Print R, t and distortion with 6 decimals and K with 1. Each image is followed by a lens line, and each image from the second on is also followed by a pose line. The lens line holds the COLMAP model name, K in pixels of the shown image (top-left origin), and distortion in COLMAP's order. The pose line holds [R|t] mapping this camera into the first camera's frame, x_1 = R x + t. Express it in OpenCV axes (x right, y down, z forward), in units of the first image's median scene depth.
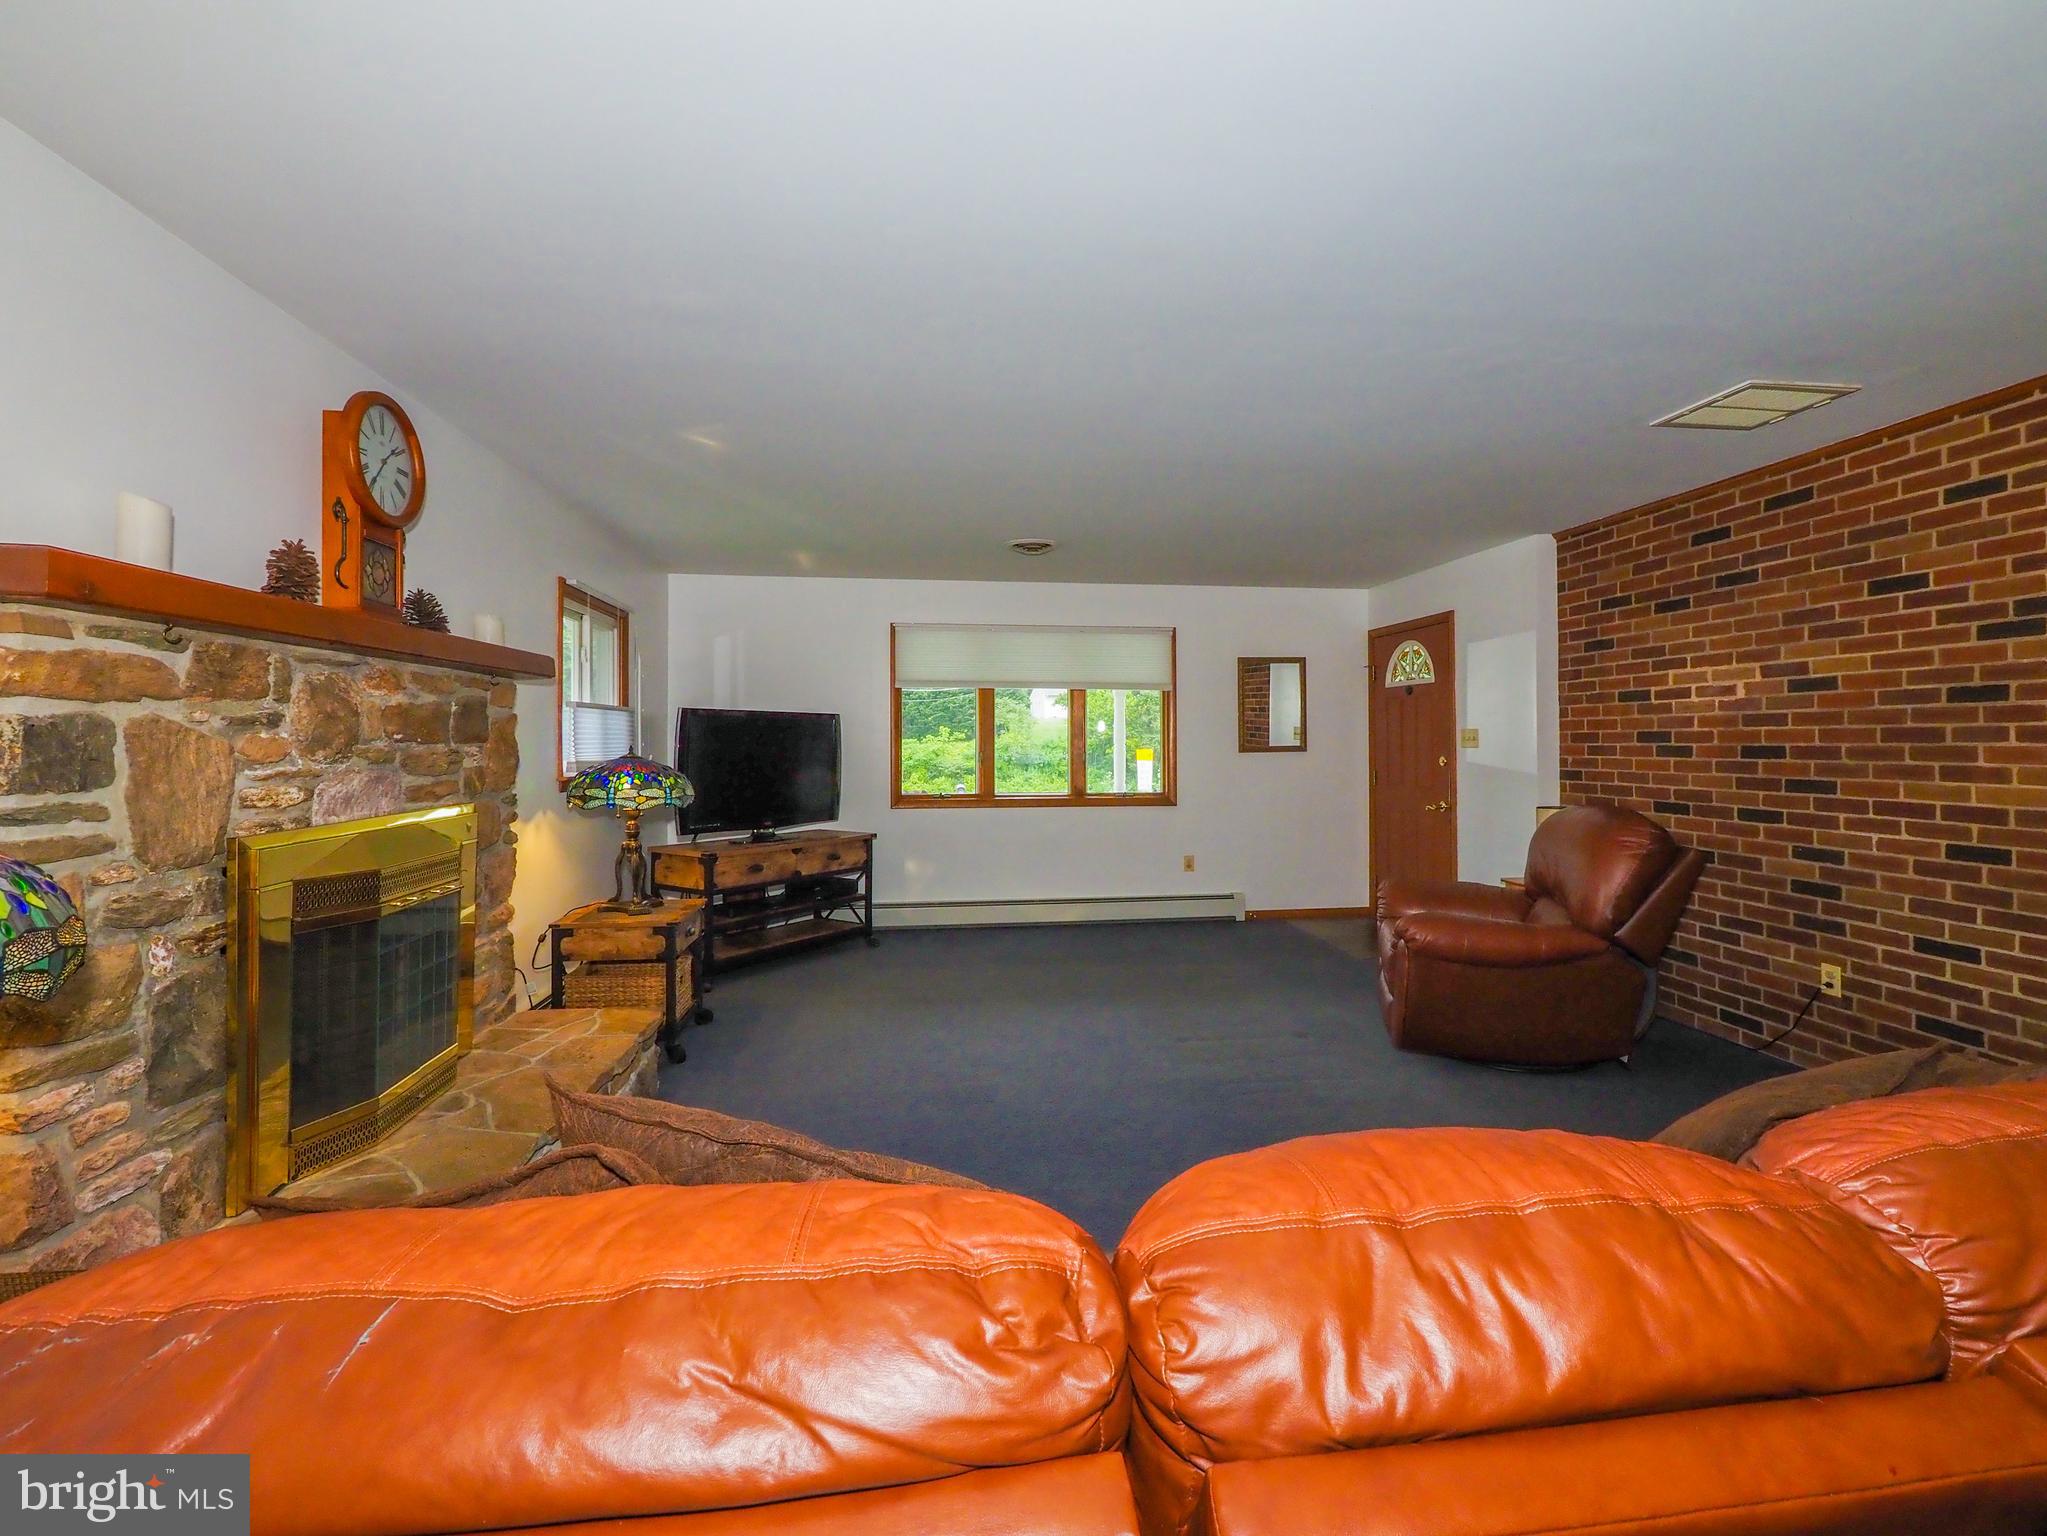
lens RADIAL K [[890.9, 0, 1013.9], [0, 890.9, 733.2], [0, 0, 1]] dist [-0.009913, 0.001623]
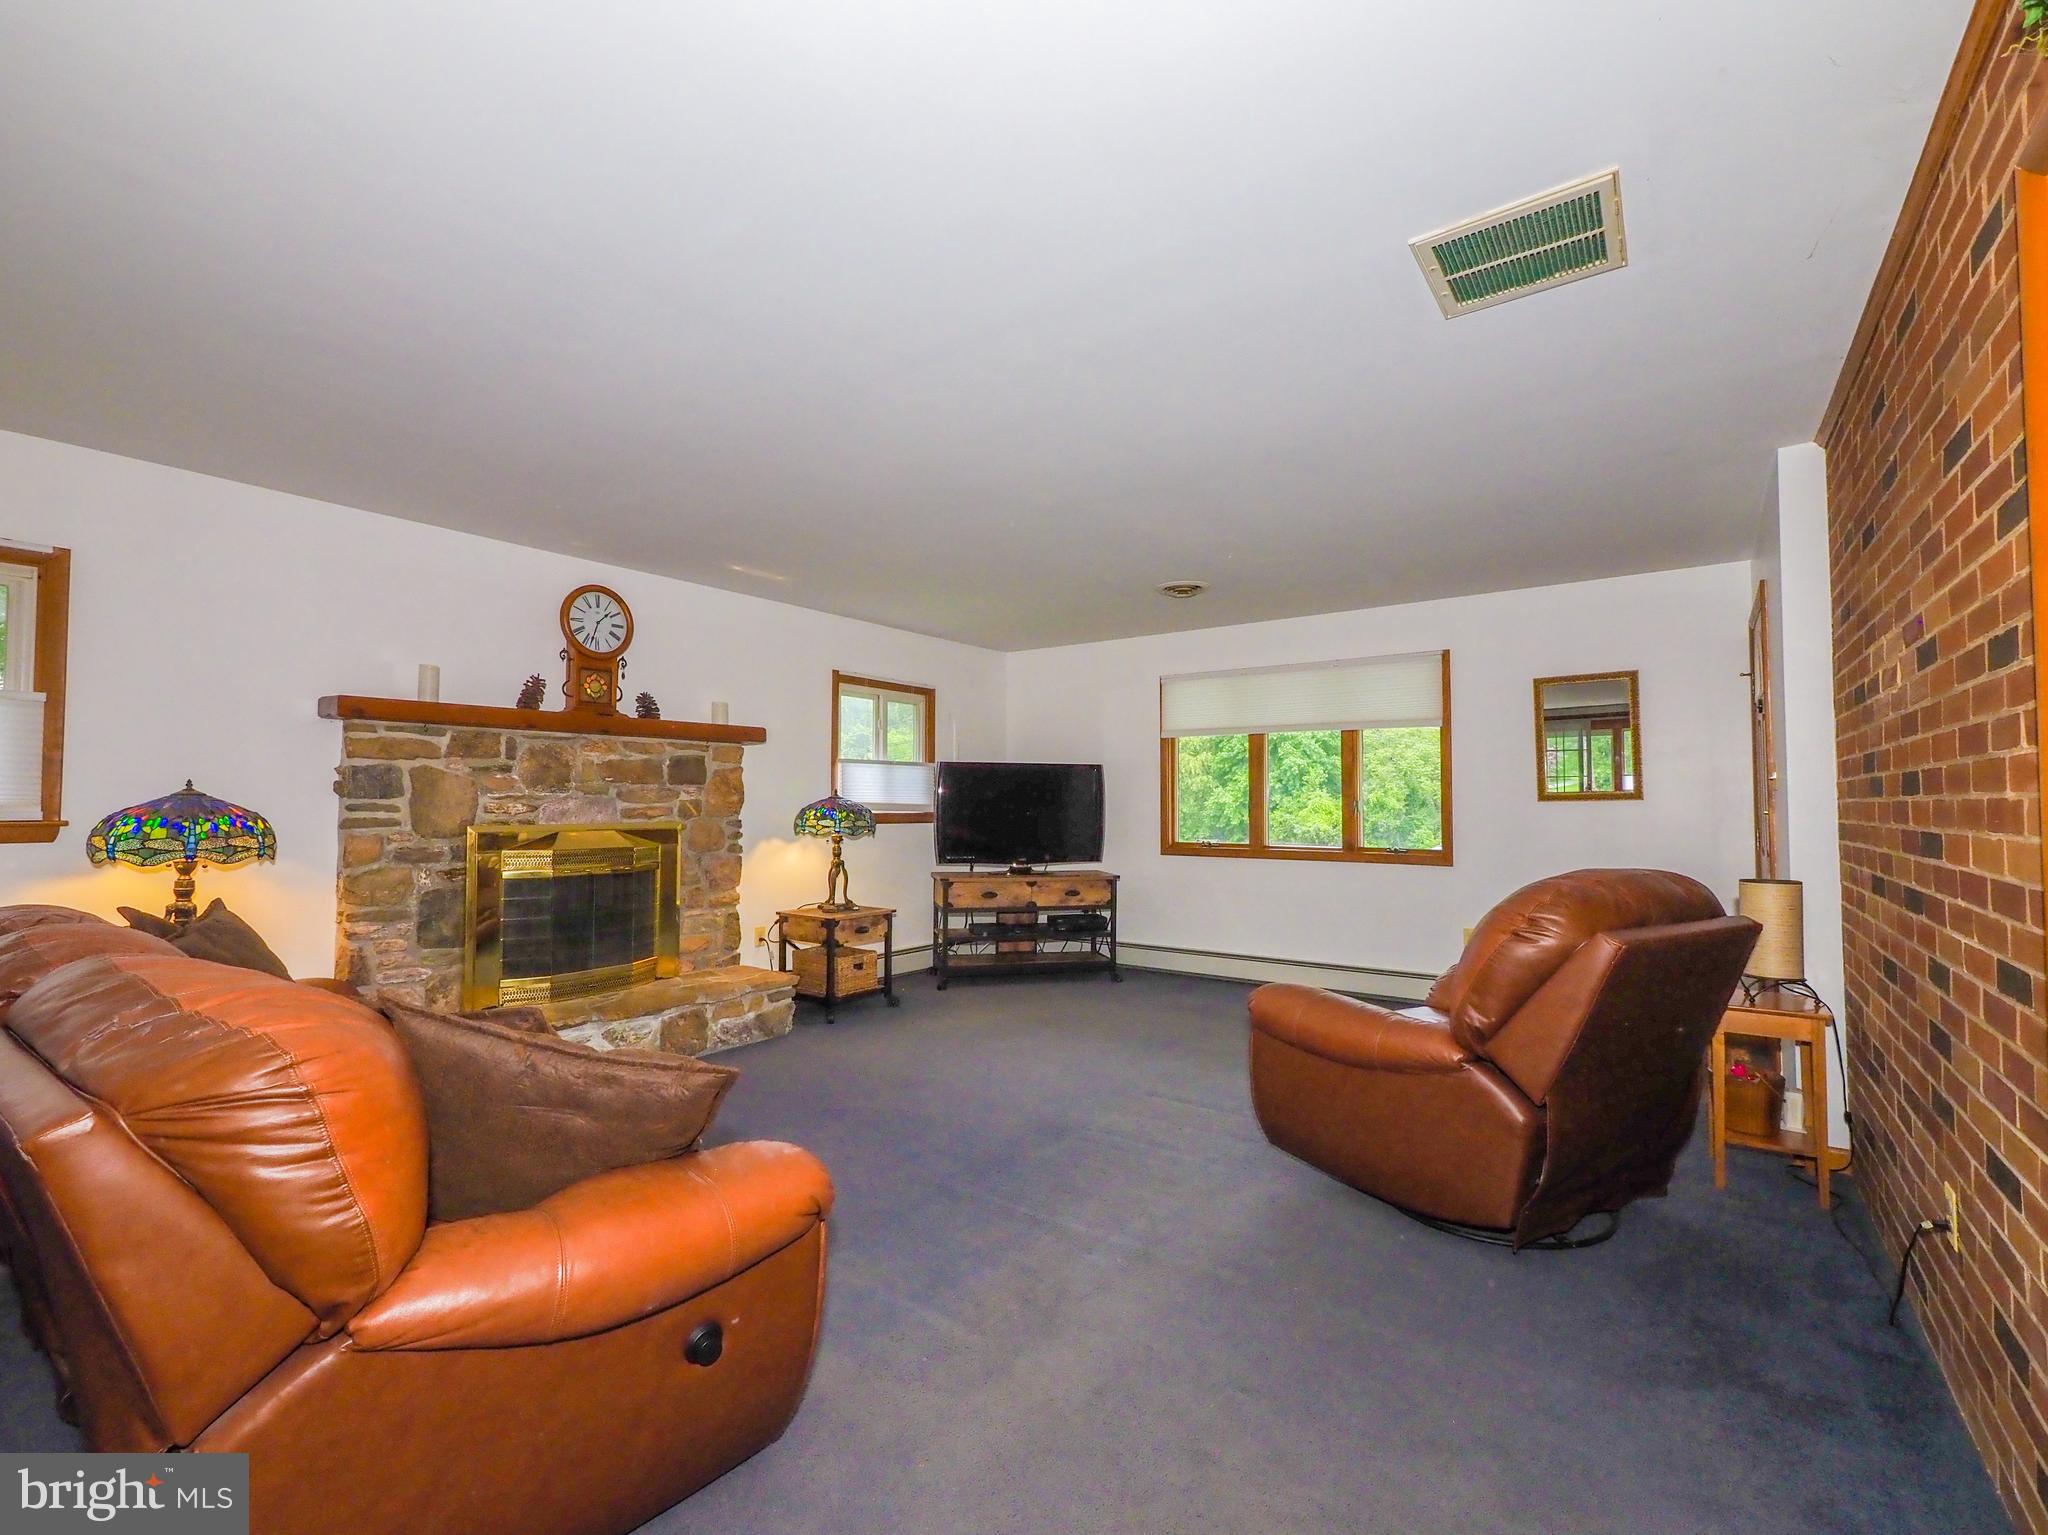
lens RADIAL K [[891.3, 0, 1009.1], [0, 891.3, 773.6], [0, 0, 1]] dist [-0.009913, 0.001623]
pose [[0.719820, -0.021544, -0.693826, 0.895734], [0.002791, 0.999600, -0.028143, 0.036838], [0.694155, 0.018321, 0.719592, 0.244023]]
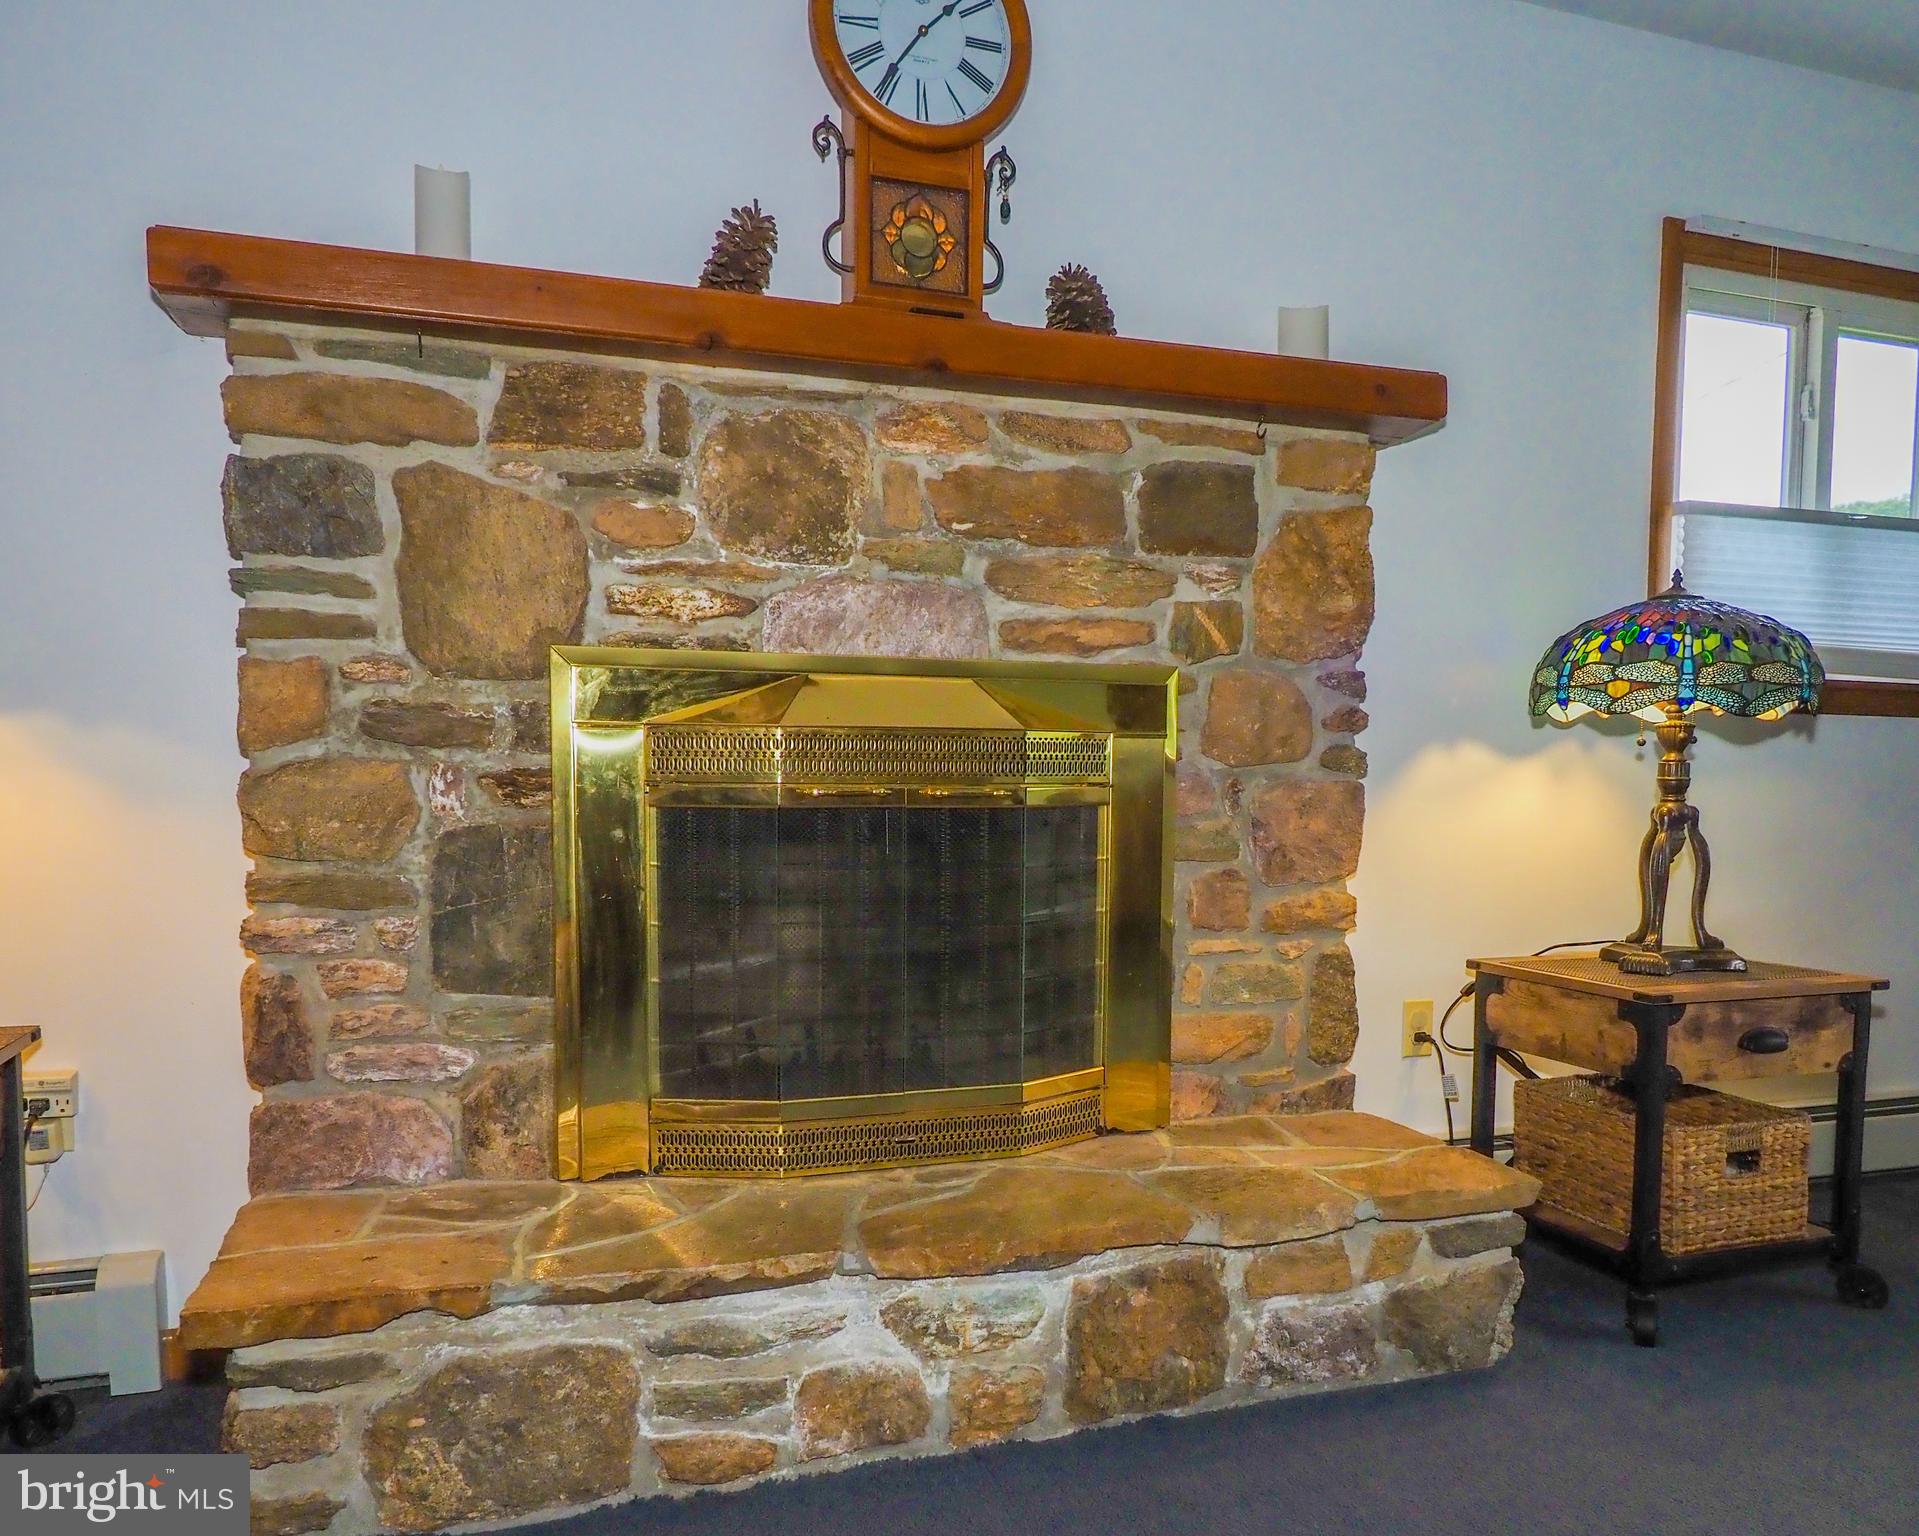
lens RADIAL K [[1513.3, 0, 1001.8], [0, 1513.3, 885.7], [0, 0, 1]] dist [0.001762, 0.002403]
pose [[0.241475, 0.074860, -0.967515, 0.228315], [-0.001905, 0.997055, 0.076671, 0.133717], [0.970405, -0.016671, 0.240906, 0.656242]]
